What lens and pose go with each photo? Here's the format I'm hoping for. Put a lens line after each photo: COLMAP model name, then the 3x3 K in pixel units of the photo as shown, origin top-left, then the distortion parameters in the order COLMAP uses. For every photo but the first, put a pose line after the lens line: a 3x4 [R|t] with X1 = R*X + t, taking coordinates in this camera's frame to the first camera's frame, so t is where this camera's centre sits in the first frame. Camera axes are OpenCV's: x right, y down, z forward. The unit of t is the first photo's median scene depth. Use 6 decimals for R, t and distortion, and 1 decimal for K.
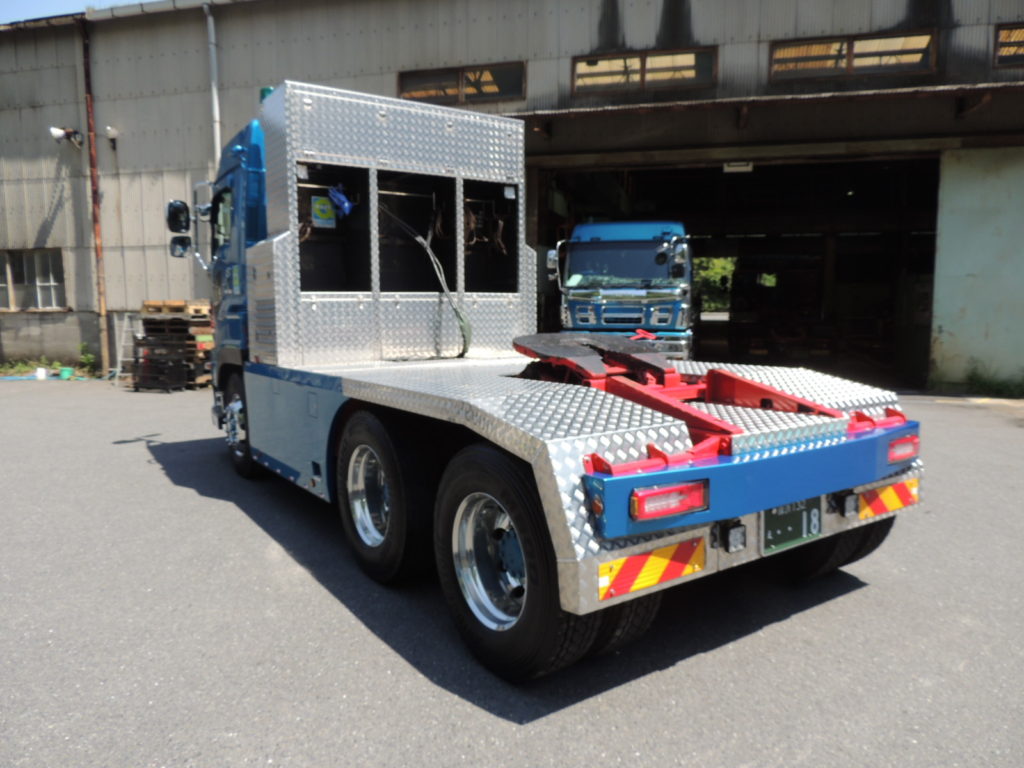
lens RADIAL K [[728.3, 0, 512.0], [0, 728.3, 384.0], [0, 0, 1]] dist [-0.041285, 0.022138]
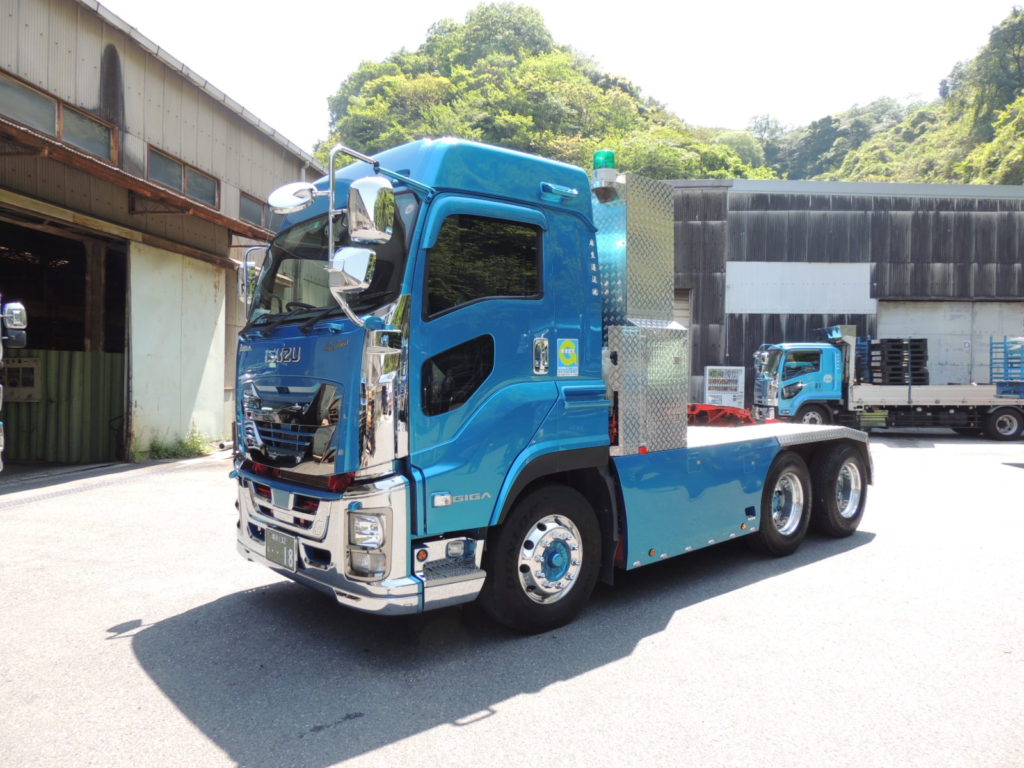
lens RADIAL K [[728.3, 0, 512.0], [0, 728.3, 384.0], [0, 0, 1]] dist [-0.041285, 0.022138]
pose [[-0.076119, -0.000533, 0.997099, -0.538050], [0.102244, 0.994724, 0.008338, -0.058118], [-0.991843, 0.102582, -0.075663, 0.529683]]
